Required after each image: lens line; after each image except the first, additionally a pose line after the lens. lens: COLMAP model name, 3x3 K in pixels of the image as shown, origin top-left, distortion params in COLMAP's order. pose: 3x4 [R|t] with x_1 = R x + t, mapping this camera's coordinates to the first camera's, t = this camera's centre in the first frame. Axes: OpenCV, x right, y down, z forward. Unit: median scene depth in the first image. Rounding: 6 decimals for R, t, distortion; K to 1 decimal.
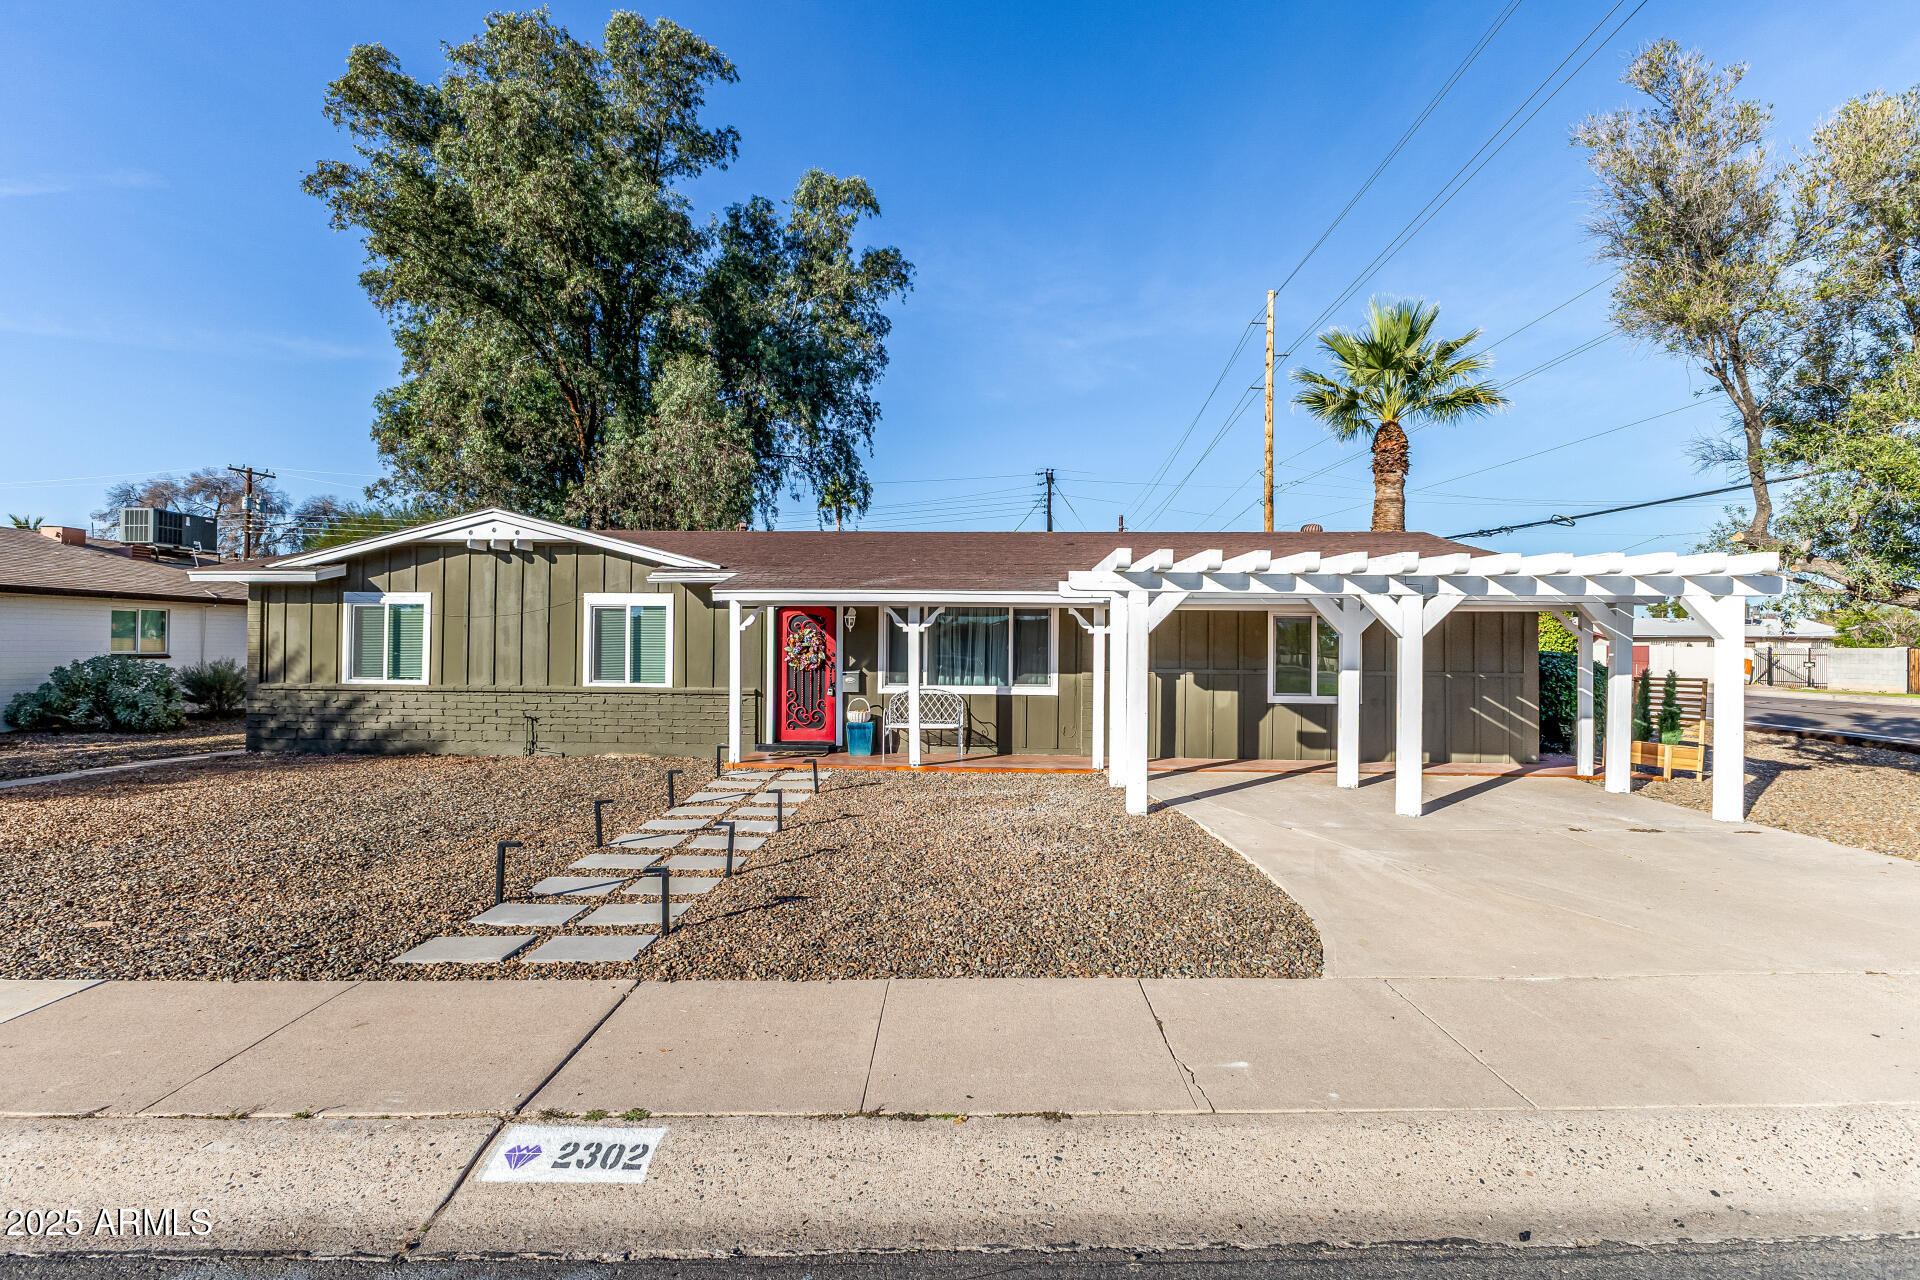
lens RADIAL K [[869.3, 0, 960.0], [0, 869.3, 640.0], [0, 0, 1]] dist [-0.013743, -0.000103]
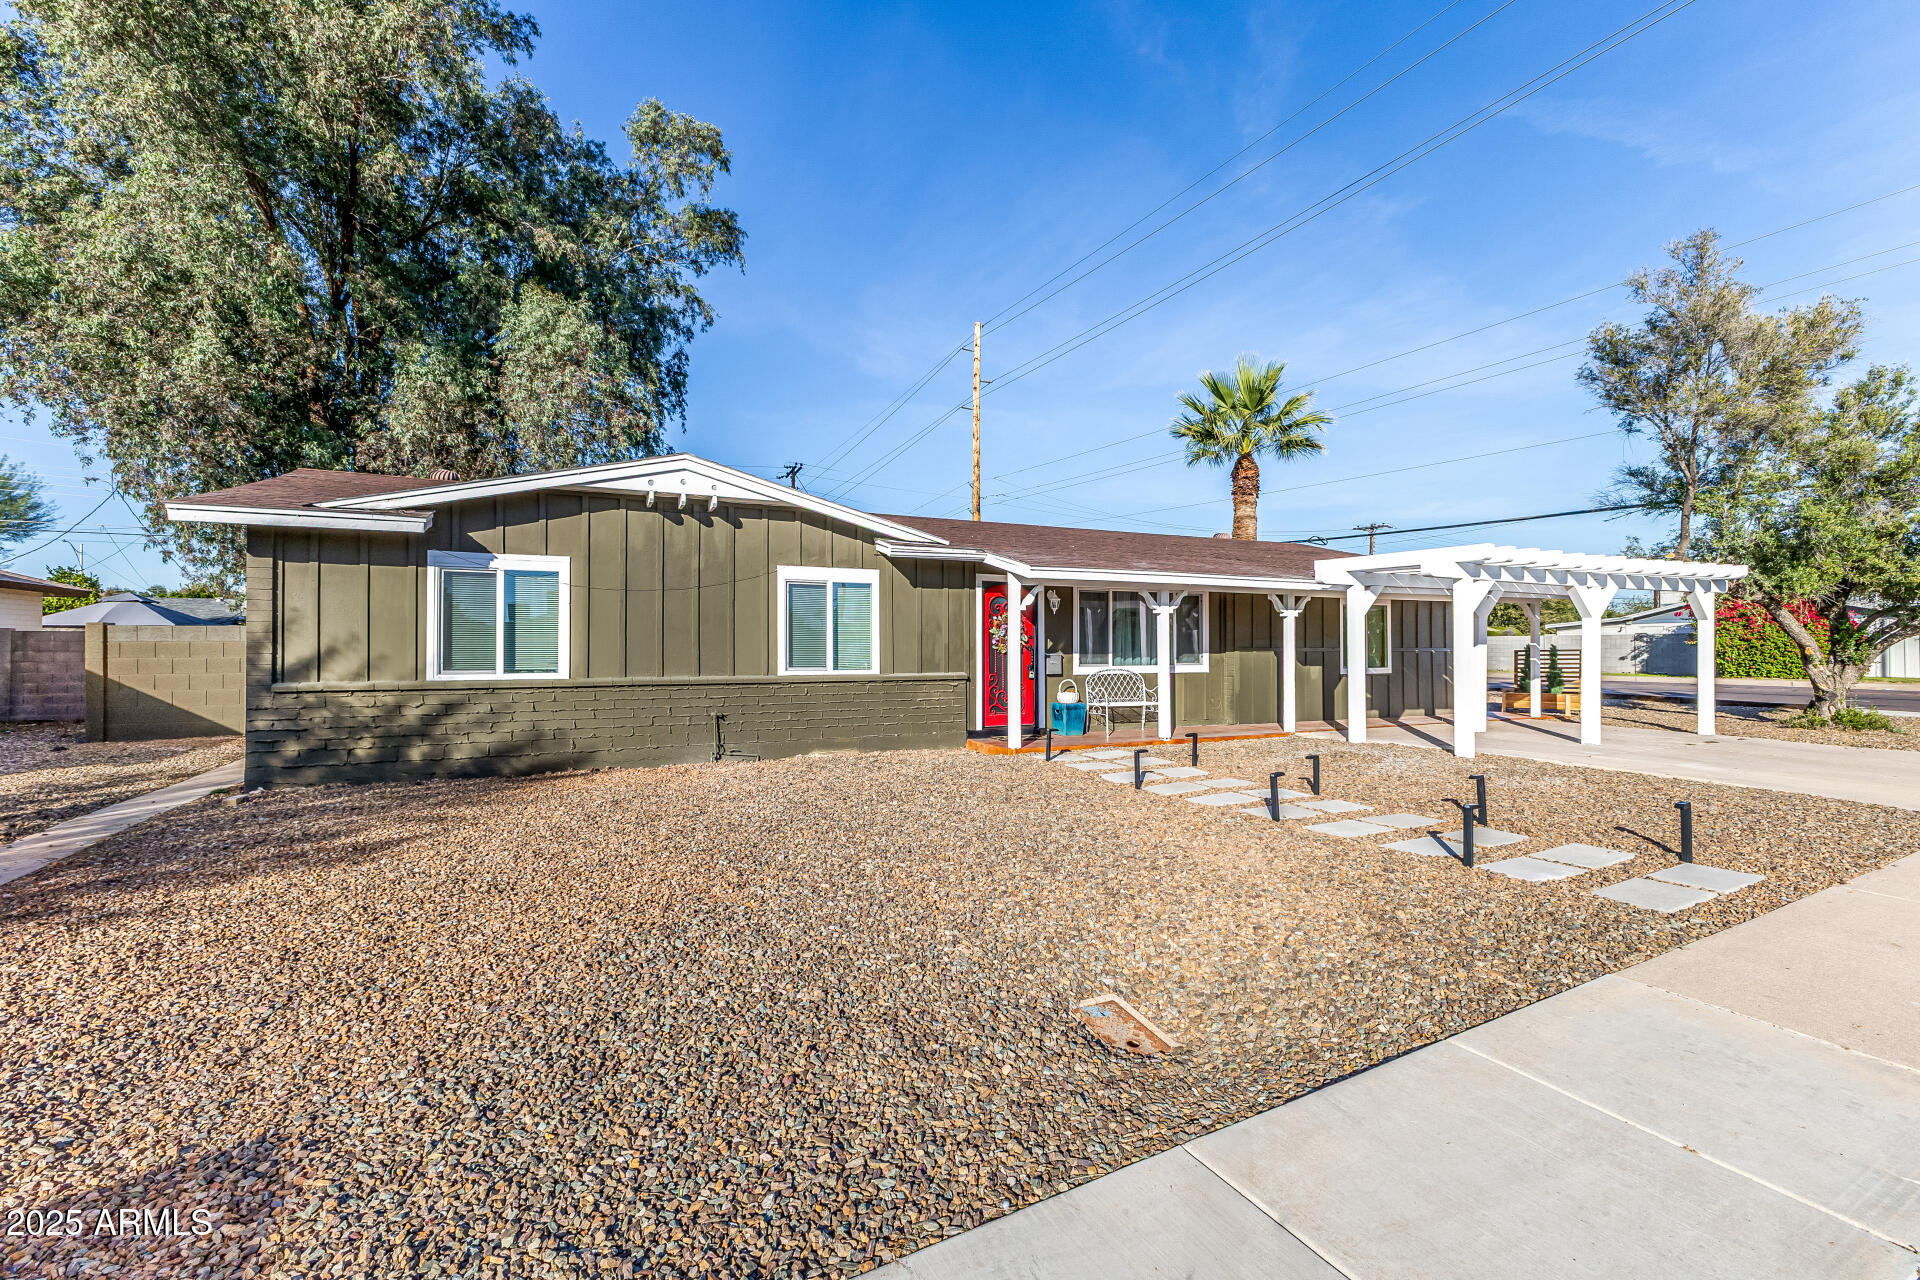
lens RADIAL K [[835.9, 0, 1003.9], [0, 835.9, 633.0], [0, 0, 1]] dist [0.010049, 0.000051]
pose [[0.875376, -0.001189, 0.483440, -0.635681], [0.003821, 0.999983, -0.004460, 0.016266], [-0.483427, 0.005751, 0.875366, 0.178751]]
